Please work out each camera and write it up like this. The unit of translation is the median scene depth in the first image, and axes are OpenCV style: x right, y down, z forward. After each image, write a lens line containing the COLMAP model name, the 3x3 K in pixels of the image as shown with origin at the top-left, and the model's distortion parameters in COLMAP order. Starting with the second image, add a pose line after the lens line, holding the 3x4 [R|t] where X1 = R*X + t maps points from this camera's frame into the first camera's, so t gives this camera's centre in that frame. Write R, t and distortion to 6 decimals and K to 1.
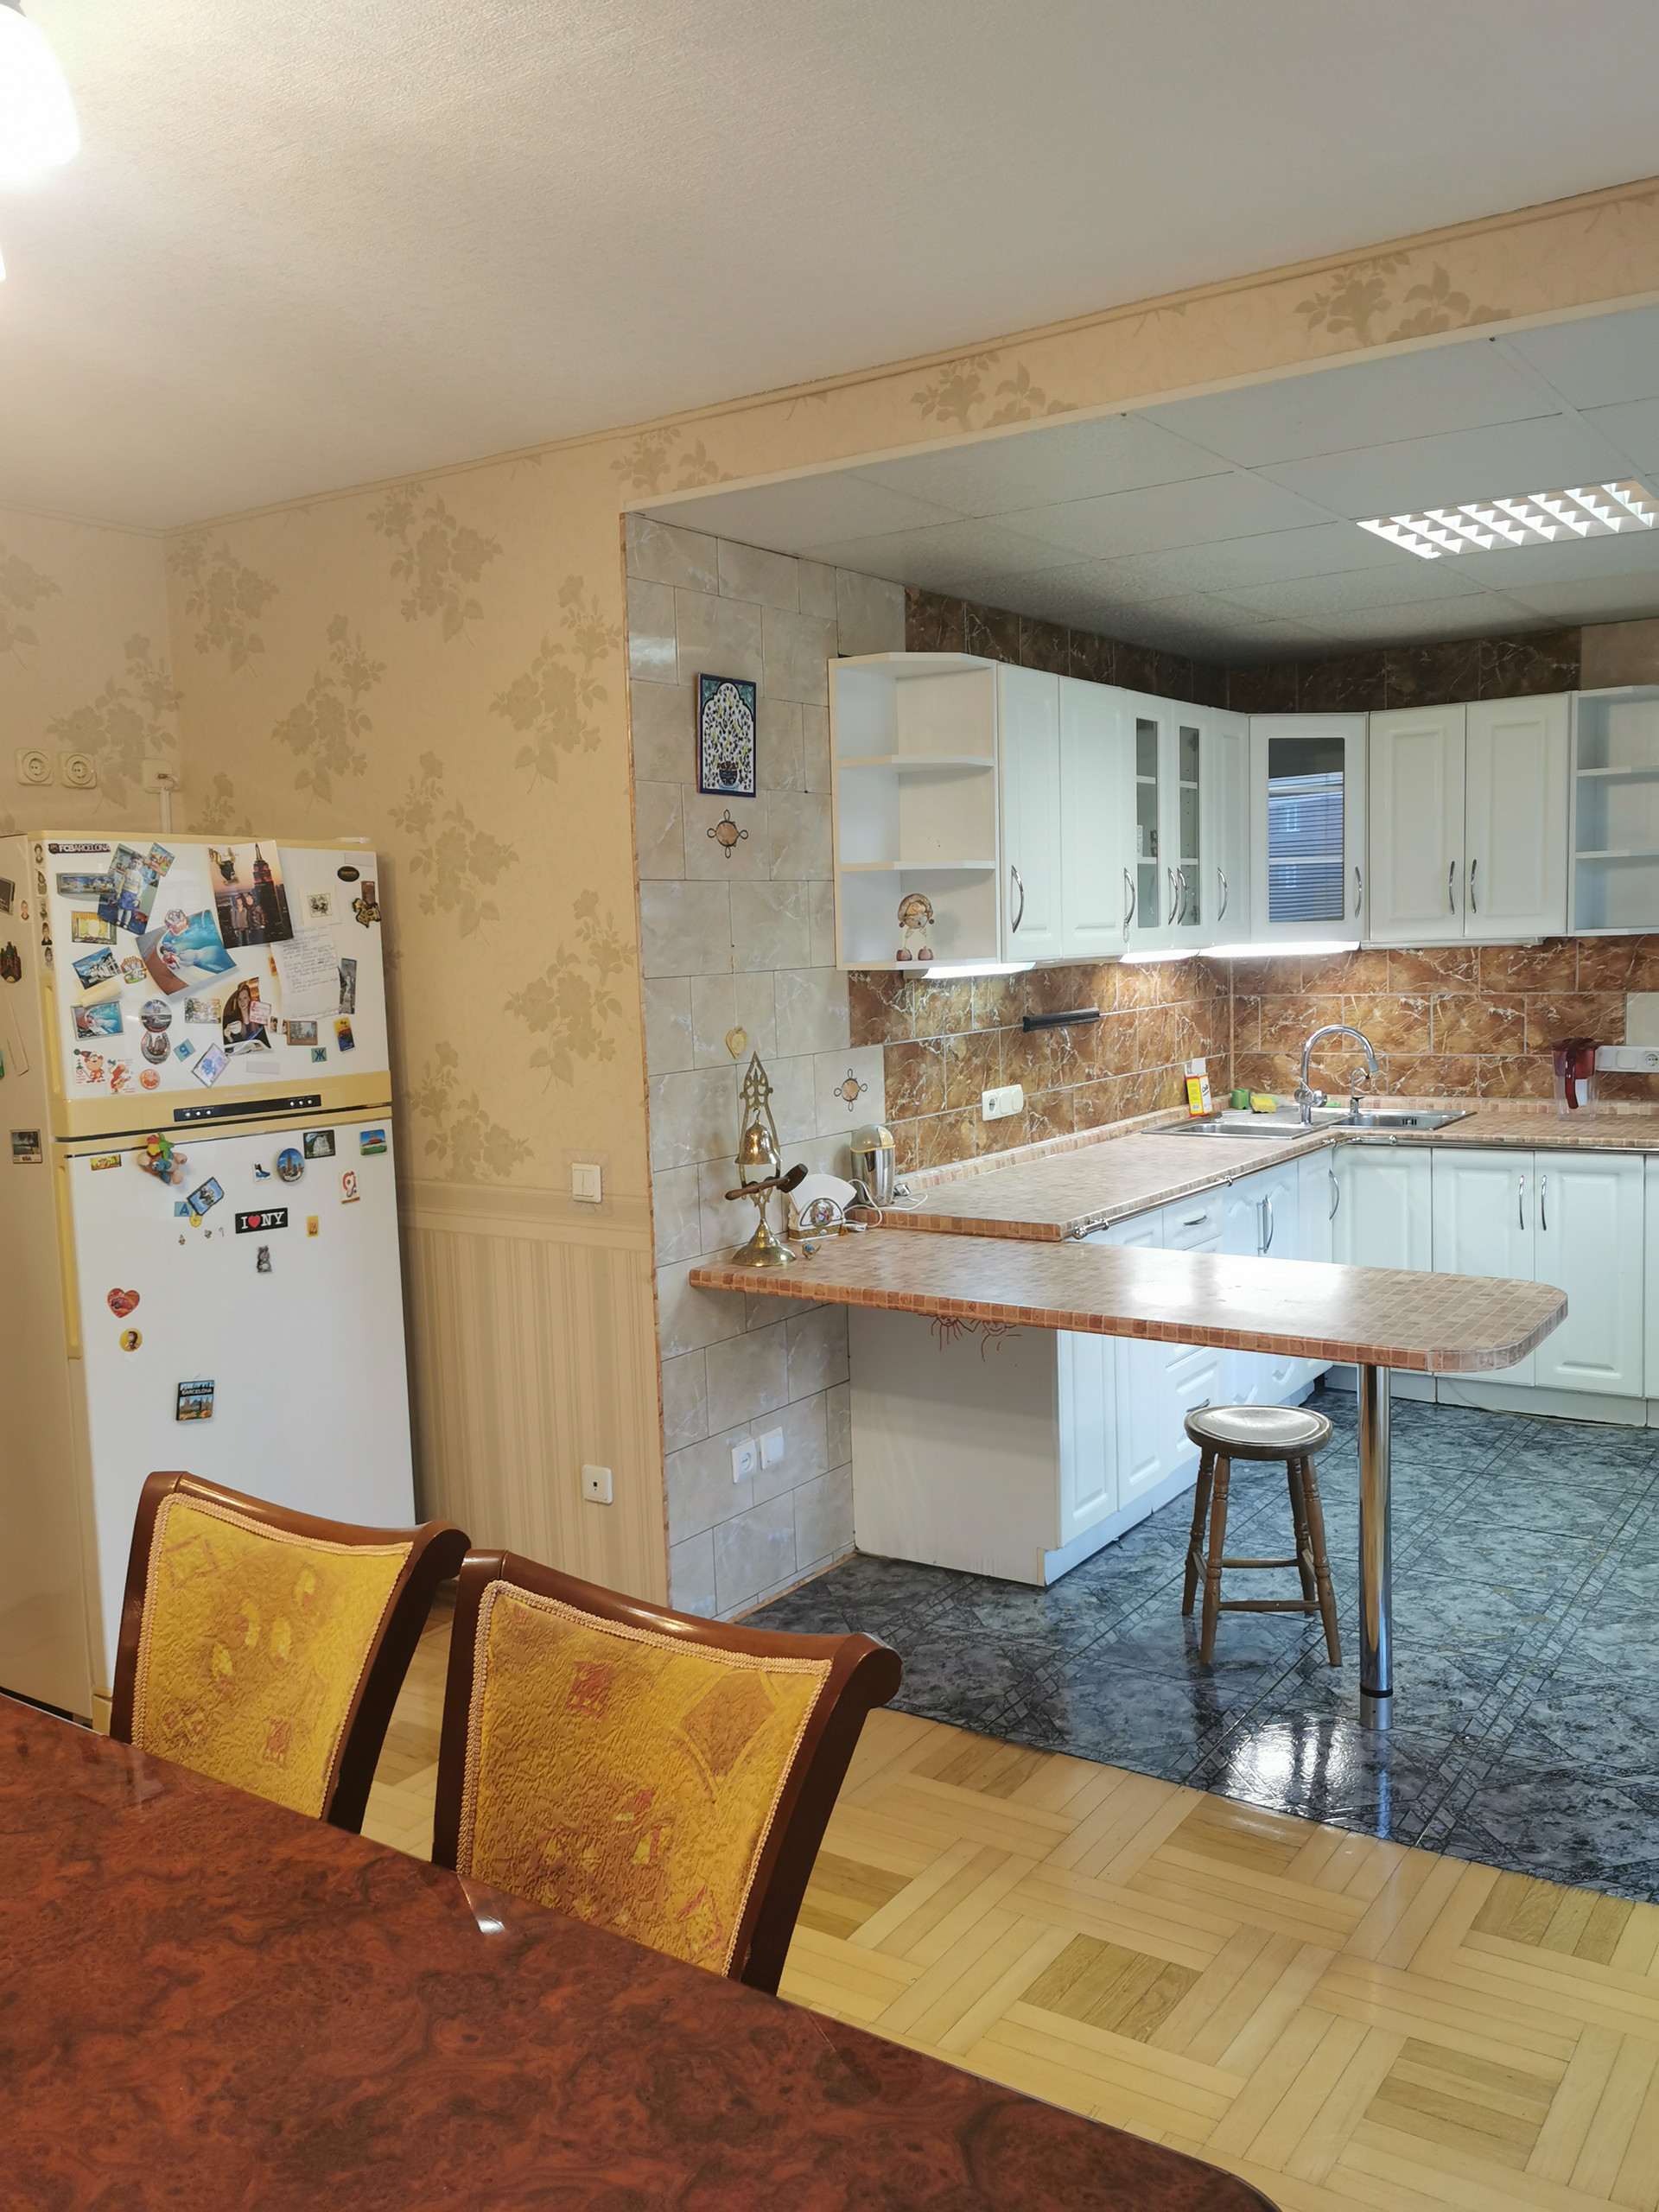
lens RADIAL K [[1817.2, 0, 880.6], [0, 1817.2, 1126.7], [0, 0, 1]] dist [0.059099, -0.042375]
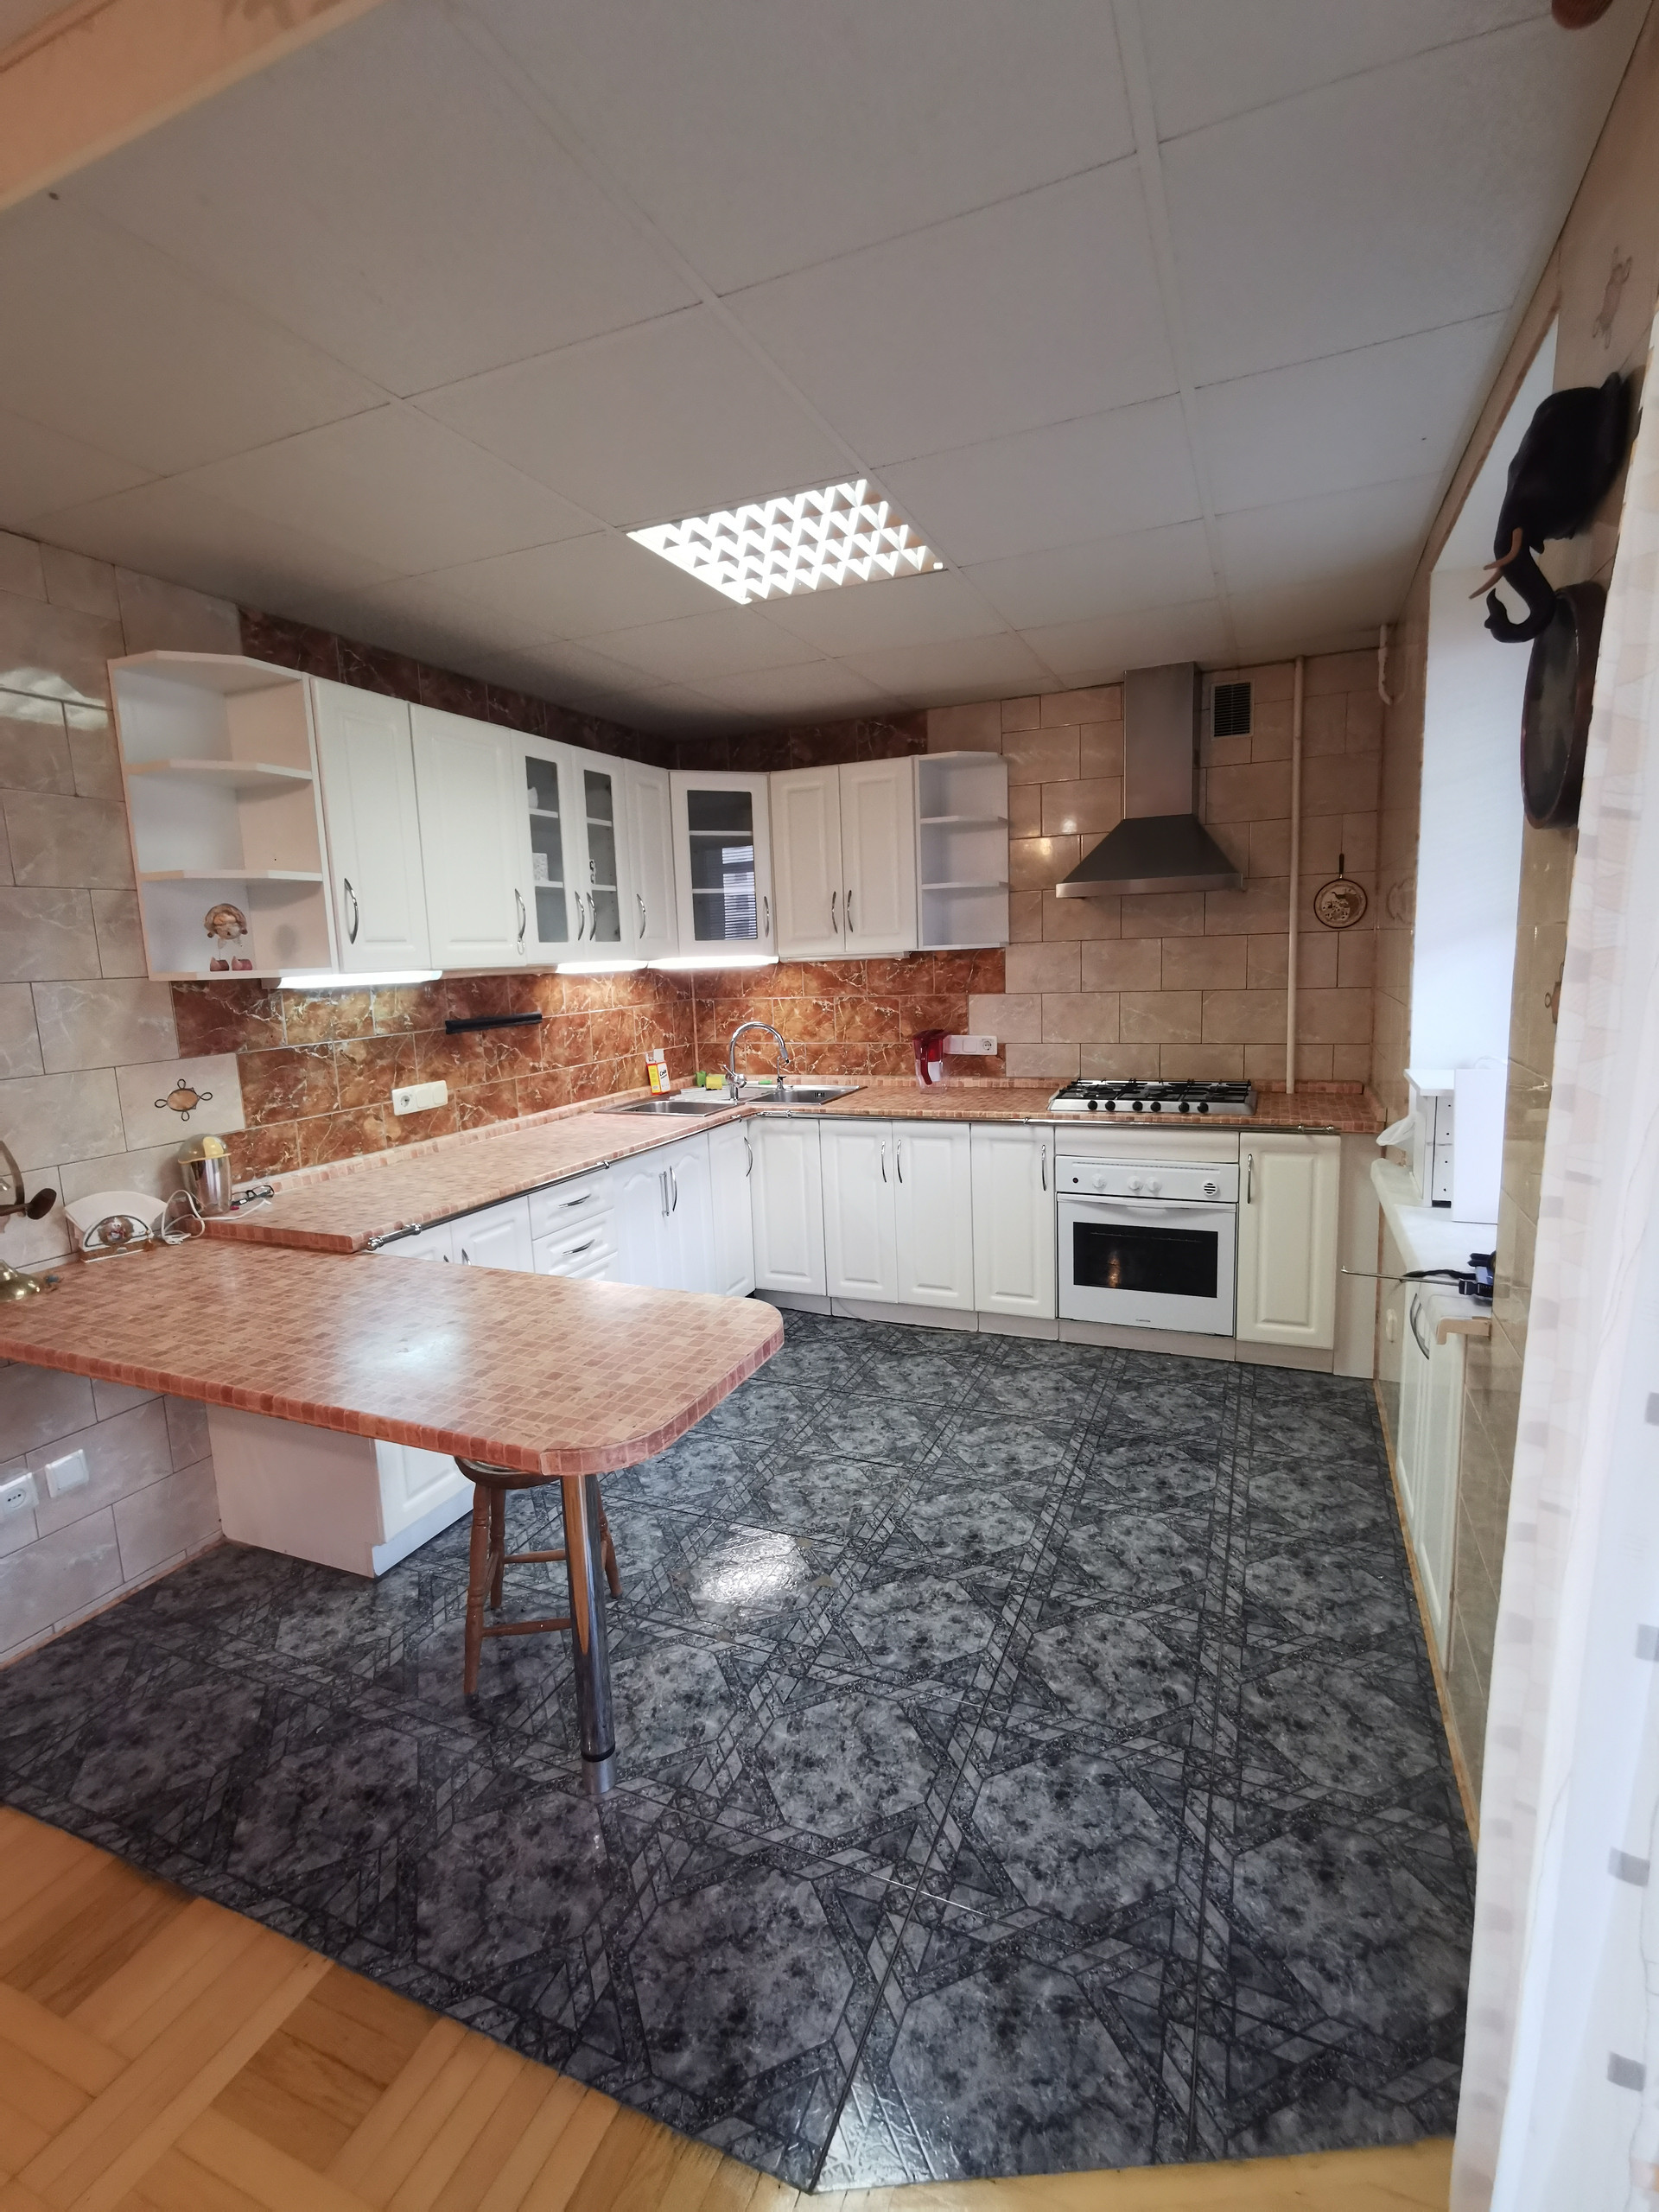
lens RADIAL K [[1017.0, 0, 838.2], [0, 1017.0, 1114.6], [0, 0, 1]] dist [-0.002438, 0.008510]
pose [[0.986108, -0.031831, 0.163027, 0.243635], [0.024781, 0.998675, 0.045097, -0.027702], [-0.164247, -0.040430, 0.985590, 0.369750]]
